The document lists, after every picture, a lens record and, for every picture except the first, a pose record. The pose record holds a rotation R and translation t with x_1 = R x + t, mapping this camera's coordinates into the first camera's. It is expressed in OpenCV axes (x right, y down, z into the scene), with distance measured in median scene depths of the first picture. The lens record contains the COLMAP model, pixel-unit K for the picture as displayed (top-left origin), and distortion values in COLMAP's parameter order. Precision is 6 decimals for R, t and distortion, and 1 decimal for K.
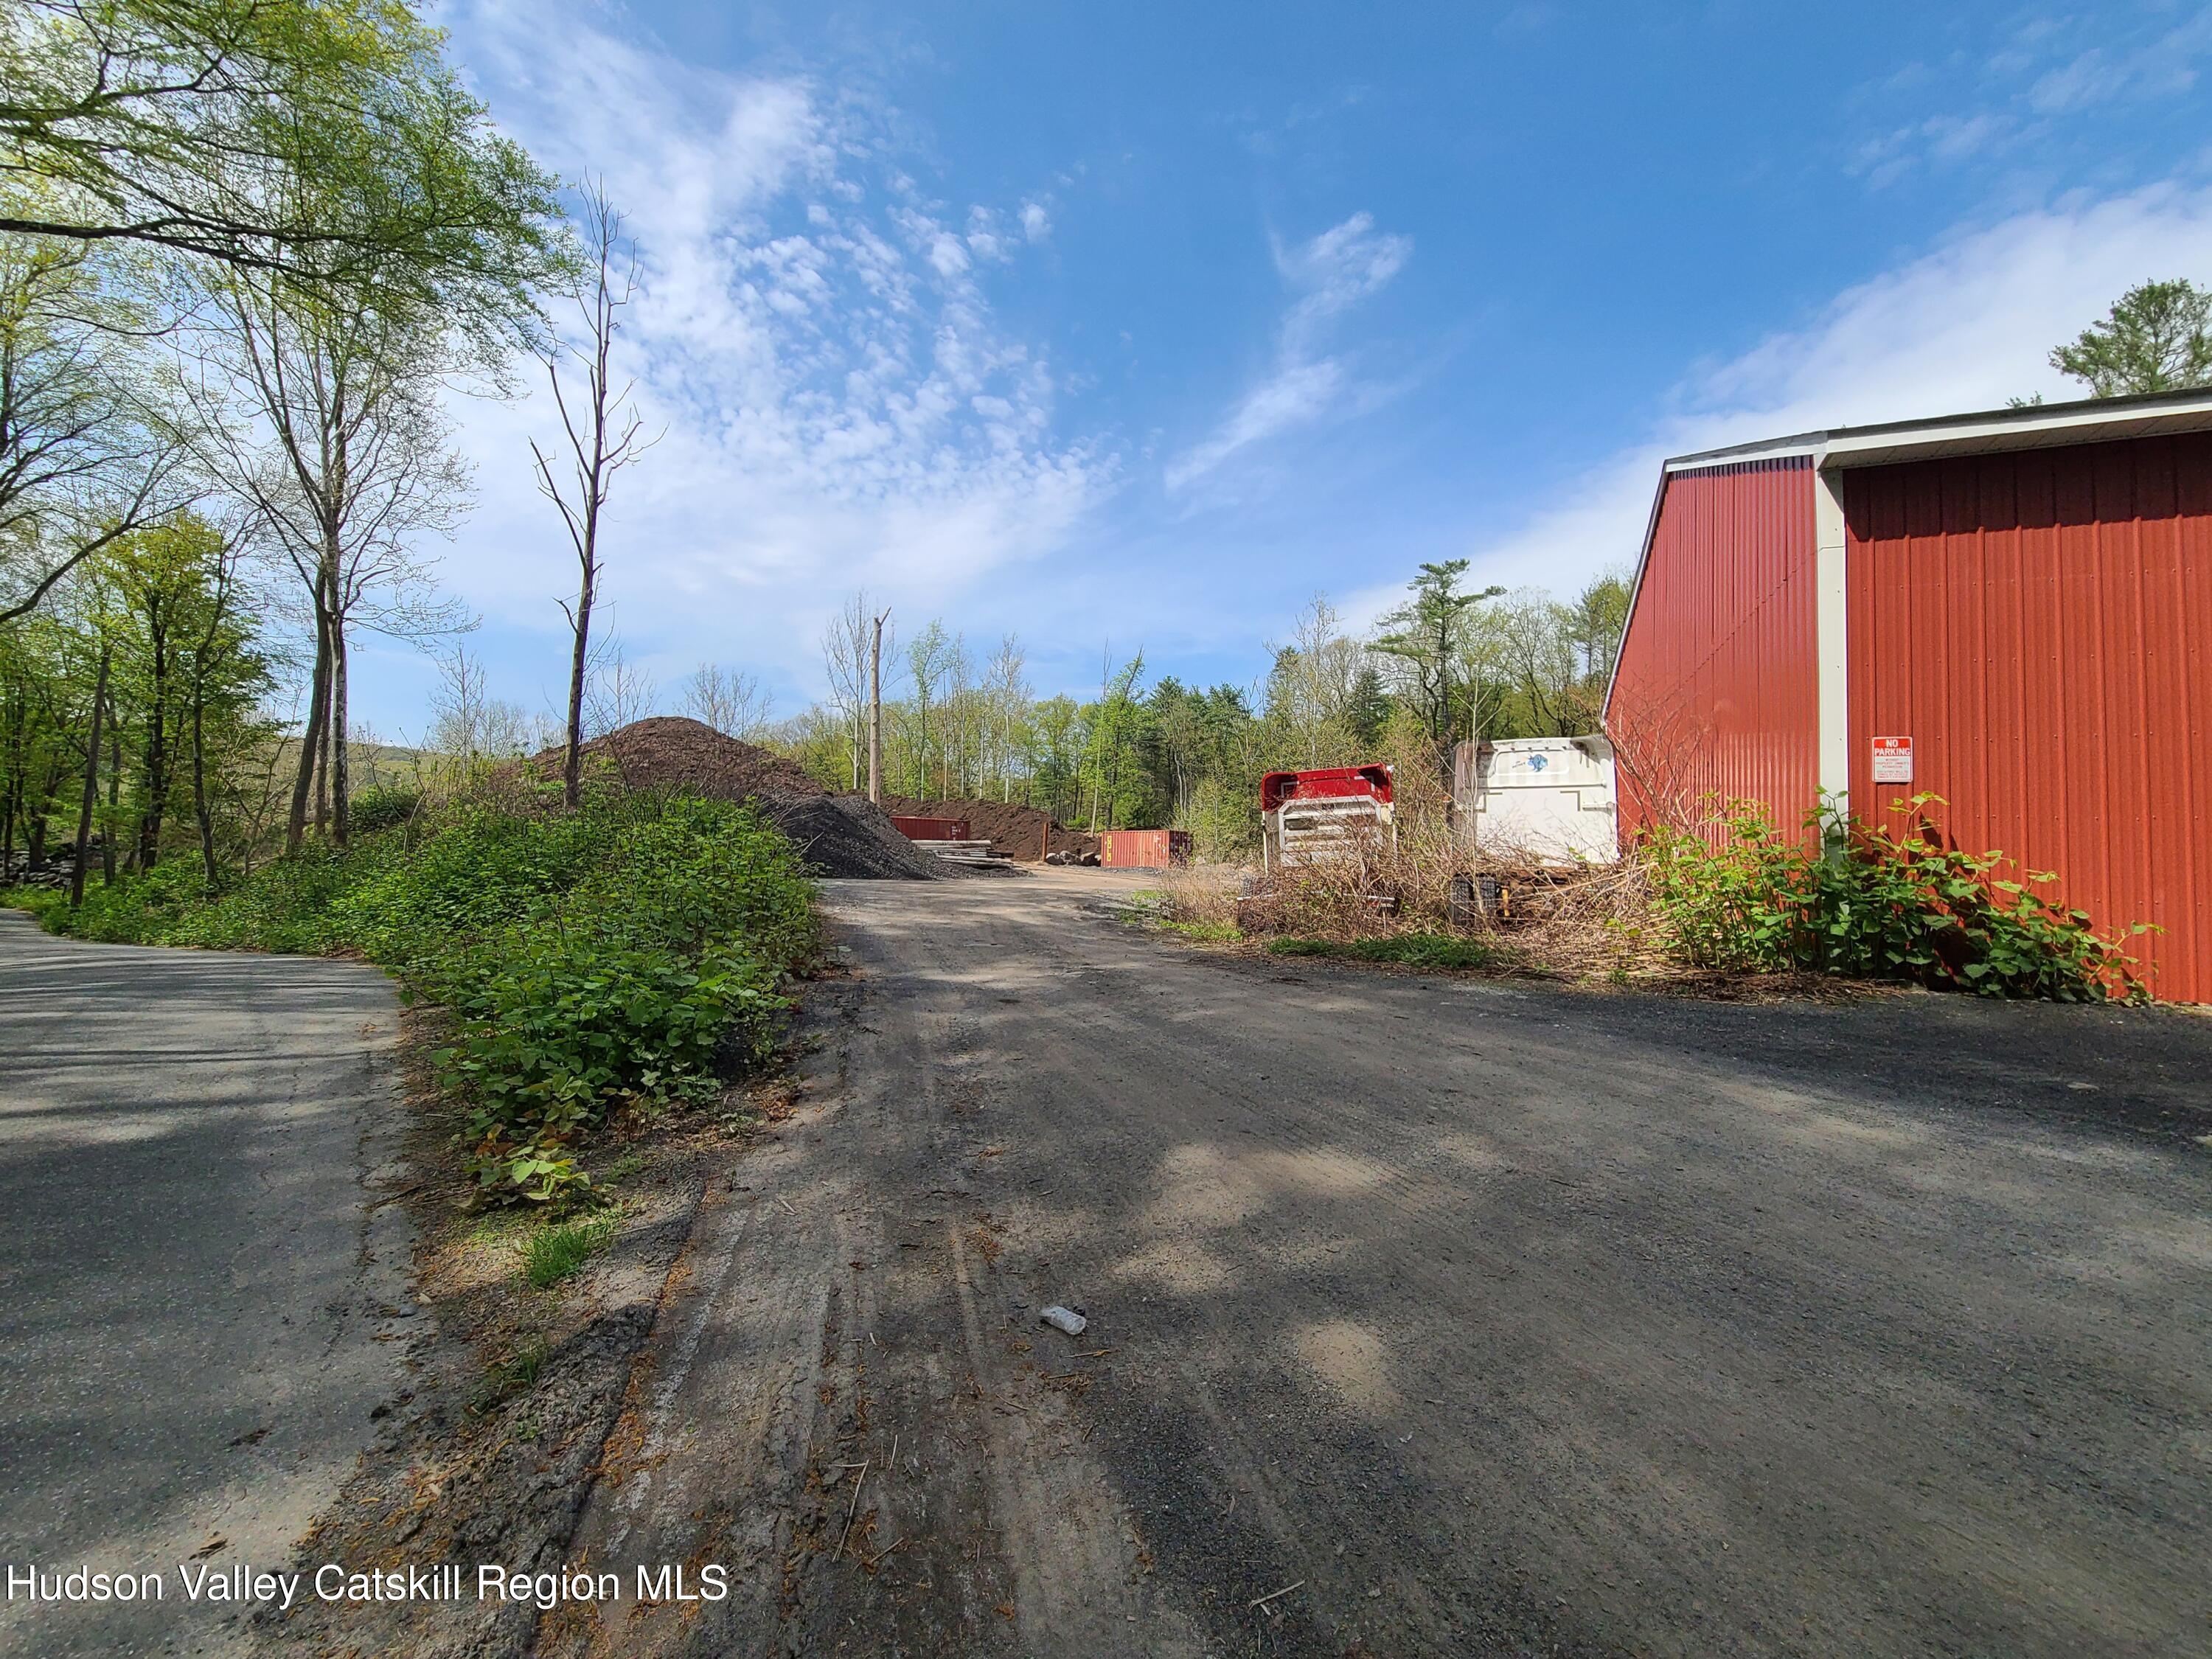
lens RADIAL K [[898.2, 0, 1117.8], [0, 898.2, 816.9], [0, 0, 1]] dist [-0.000531, -0.002114]
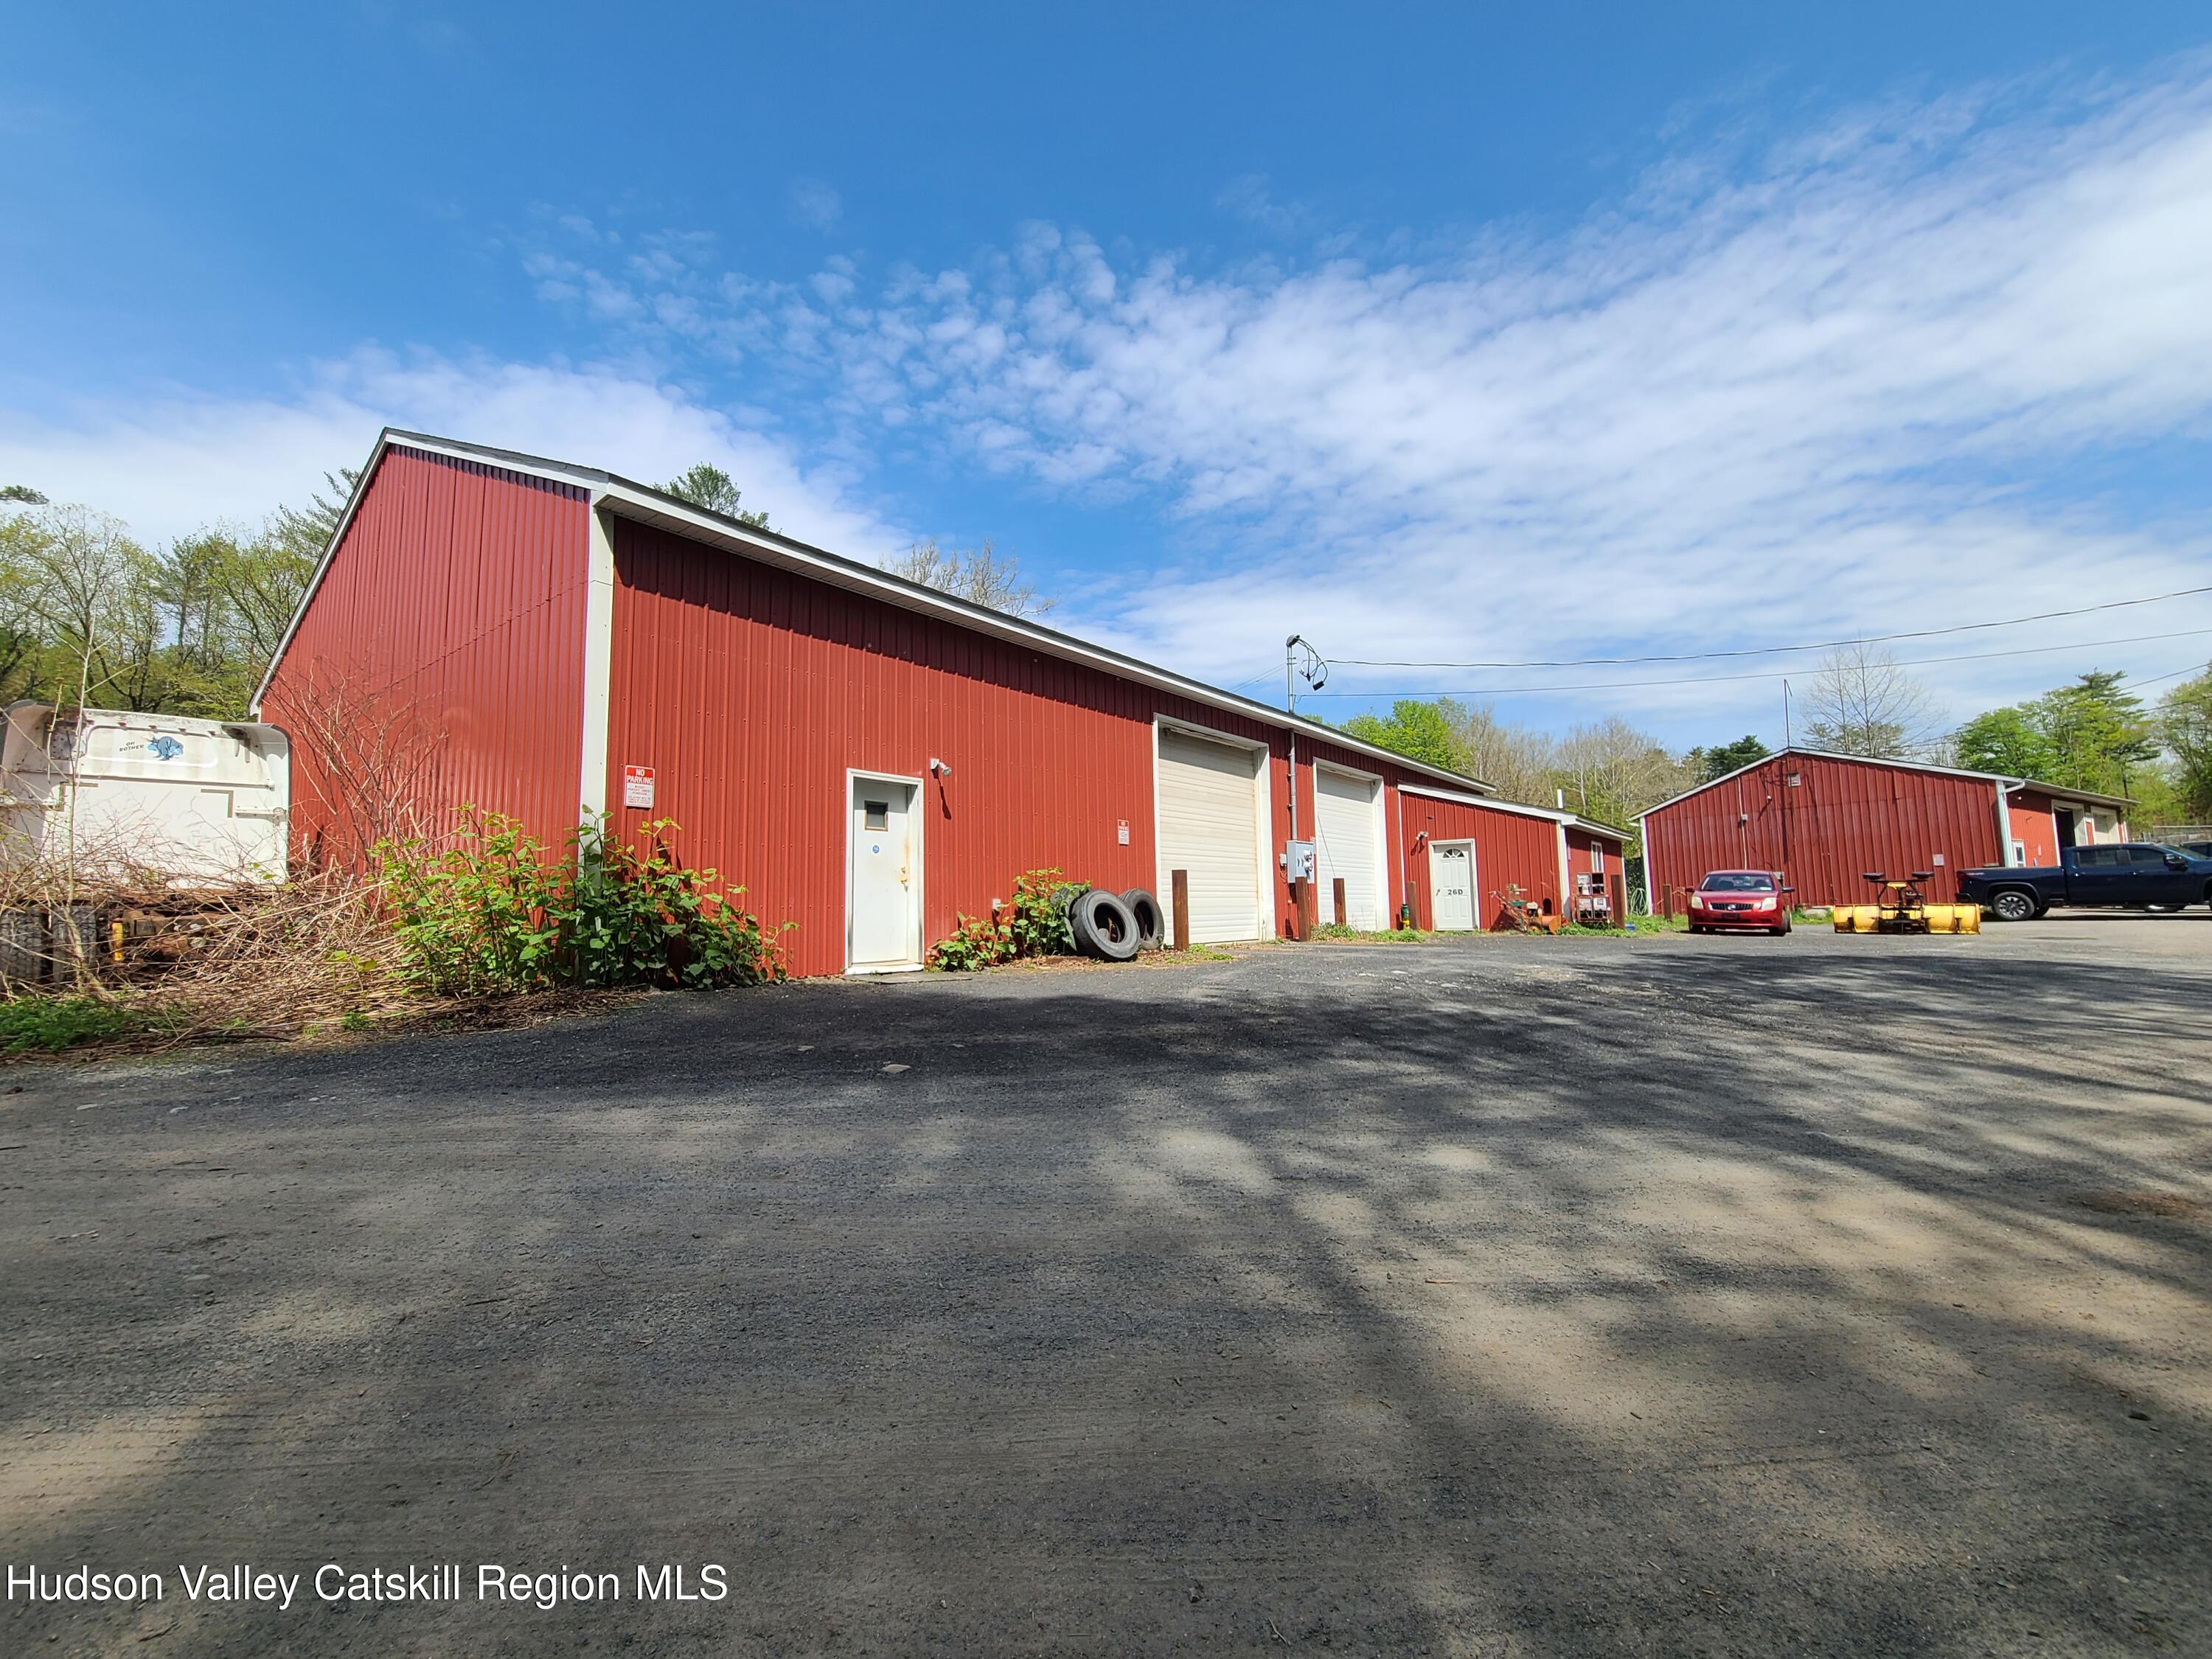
lens RADIAL K [[898.2, 0, 1098.1], [0, 898.2, 826.3], [0, 0, 1]] dist [-0.000531, -0.002114]
pose [[0.276580, 0.050645, 0.959655, -0.049770], [-0.039421, 0.998368, -0.041327, 0.008543], [-0.960182, -0.026400, 0.278125, 0.140675]]
